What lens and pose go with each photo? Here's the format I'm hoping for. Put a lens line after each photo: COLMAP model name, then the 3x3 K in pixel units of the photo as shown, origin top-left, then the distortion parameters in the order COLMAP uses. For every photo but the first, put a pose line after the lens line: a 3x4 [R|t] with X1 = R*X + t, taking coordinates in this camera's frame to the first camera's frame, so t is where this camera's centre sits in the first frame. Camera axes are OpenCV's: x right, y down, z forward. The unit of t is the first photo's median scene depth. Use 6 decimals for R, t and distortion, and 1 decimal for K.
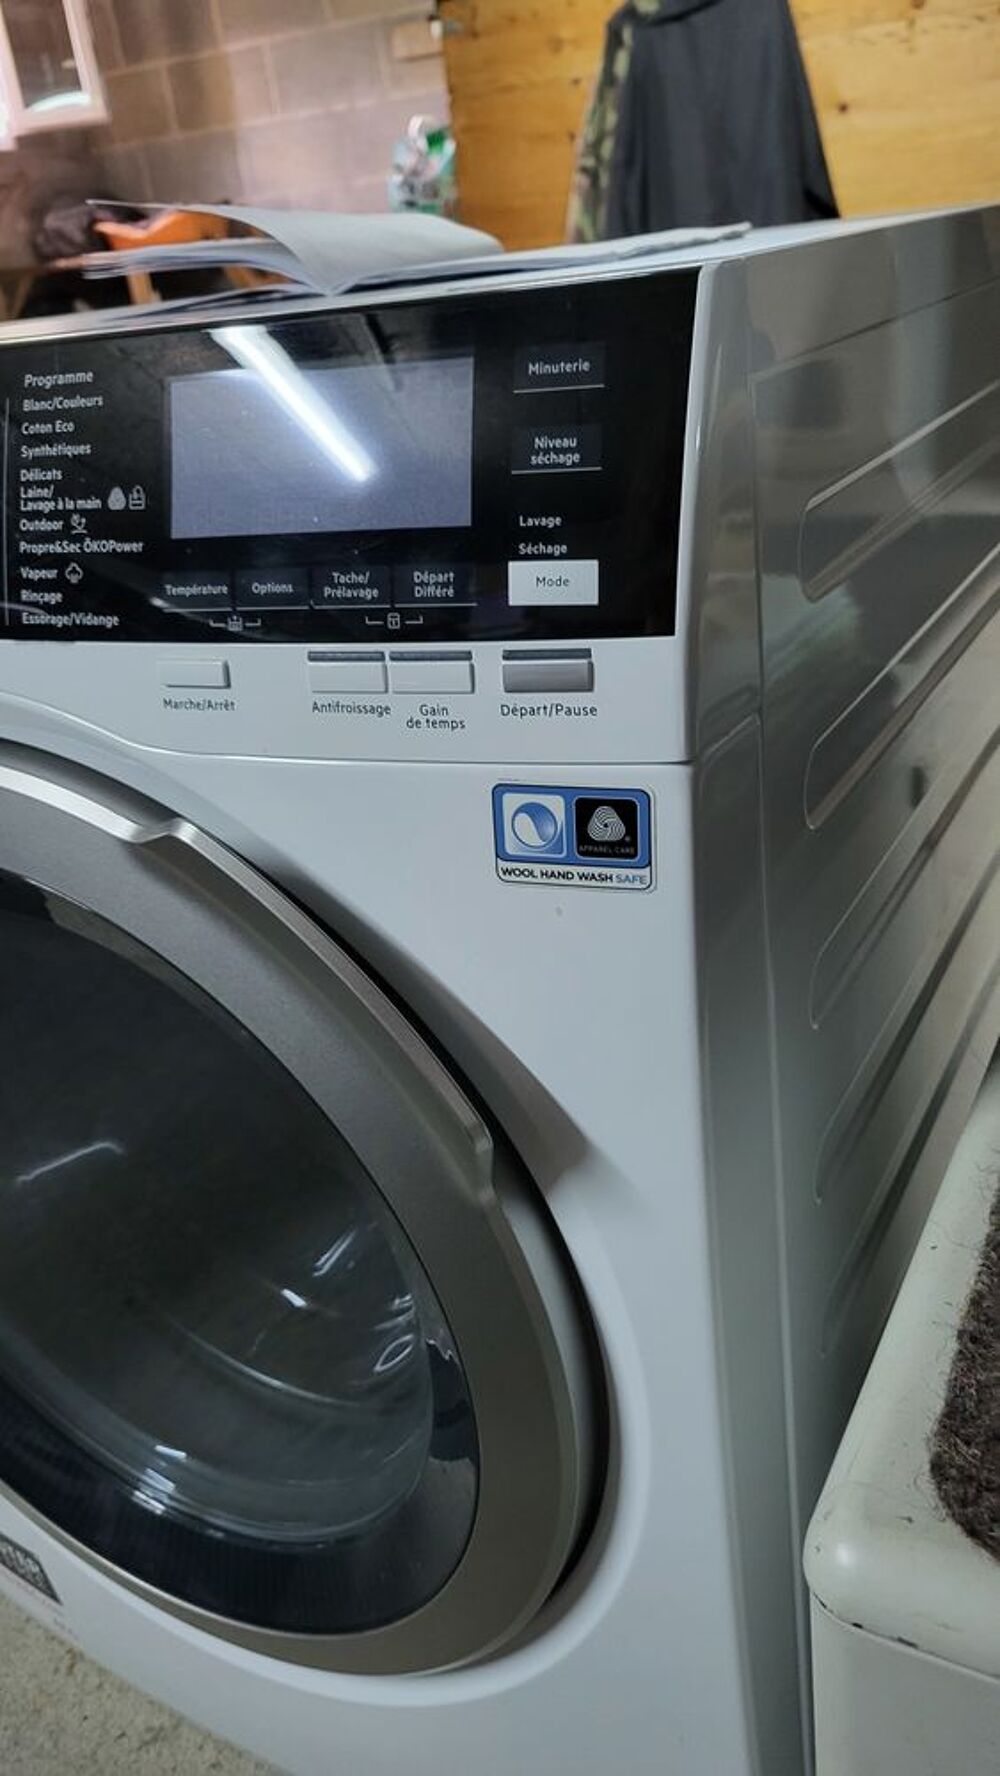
lens RADIAL K [[1421.0, 0, 510.1], [0, 1421.0, 926.7], [0, 0, 1]] dist [0.028875, 0.010265]
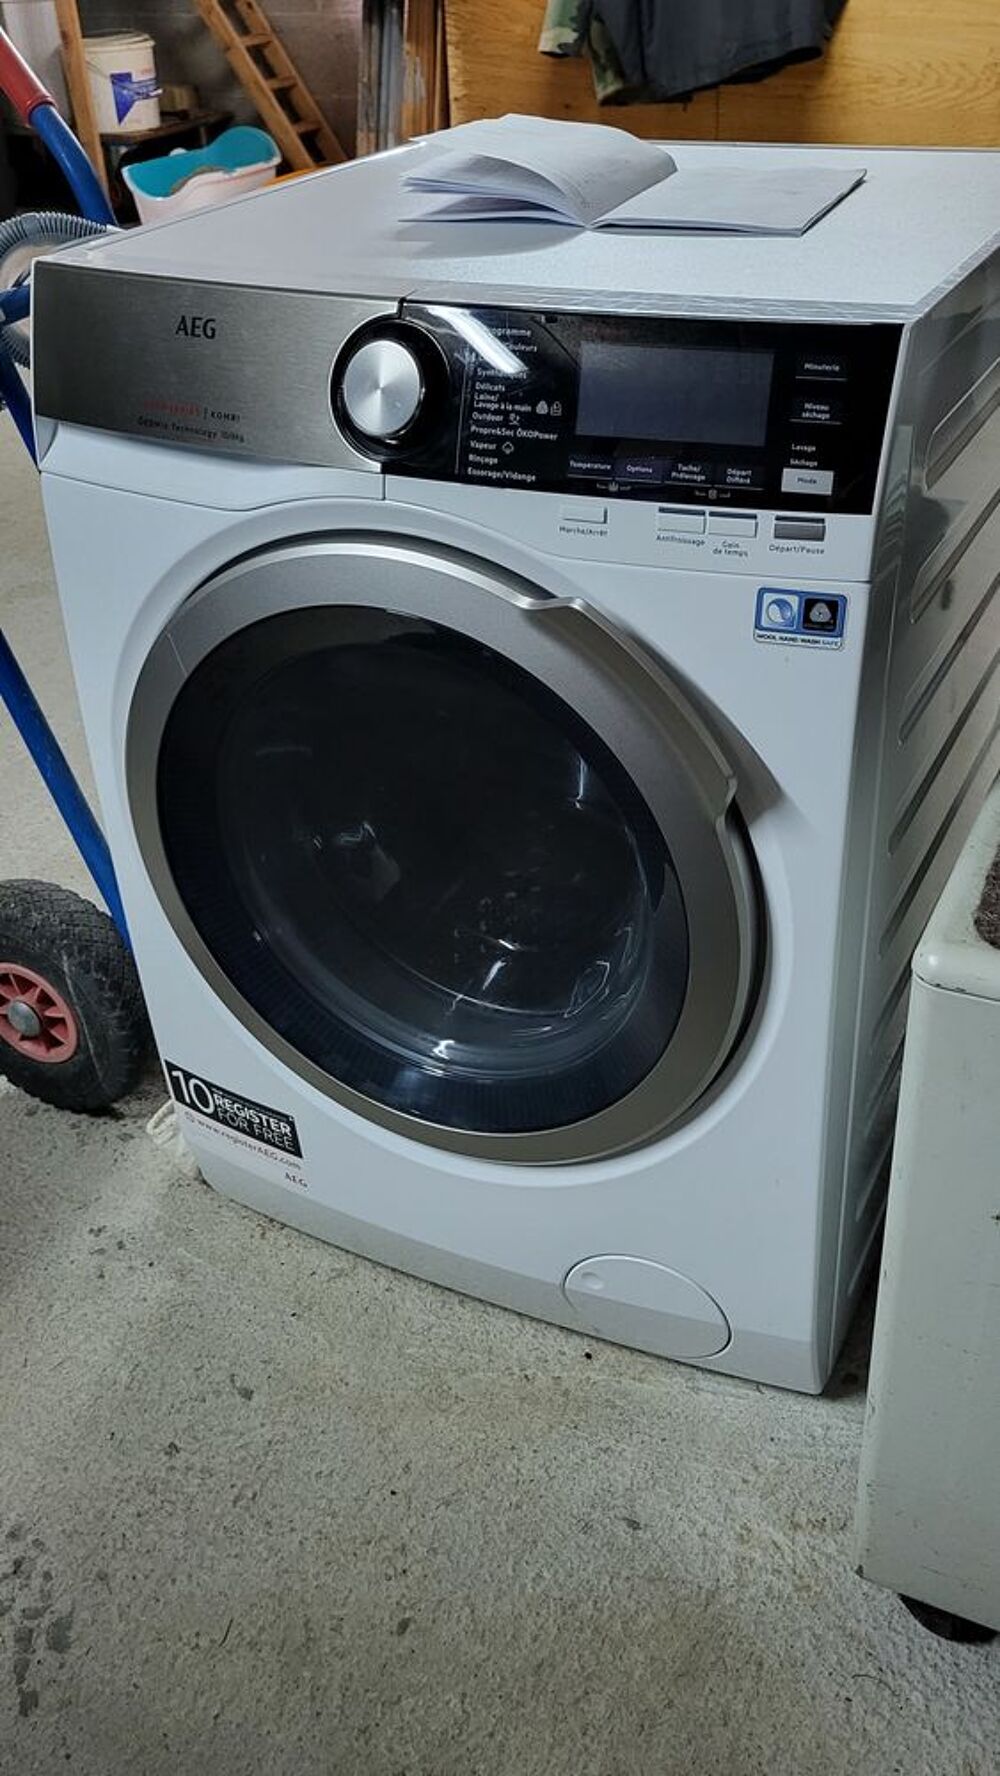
lens RADIAL K [[1677.4, 0, 504.5], [0, 1677.4, 918.7], [0, 0, 1]] dist [0.050017, 0.009714]
pose [[0.996145, 0.037721, 0.079199, -0.492526], [-0.046483, 0.992634, 0.111880, 0.096431], [-0.074395, -0.115130, 0.990561, -1.174542]]
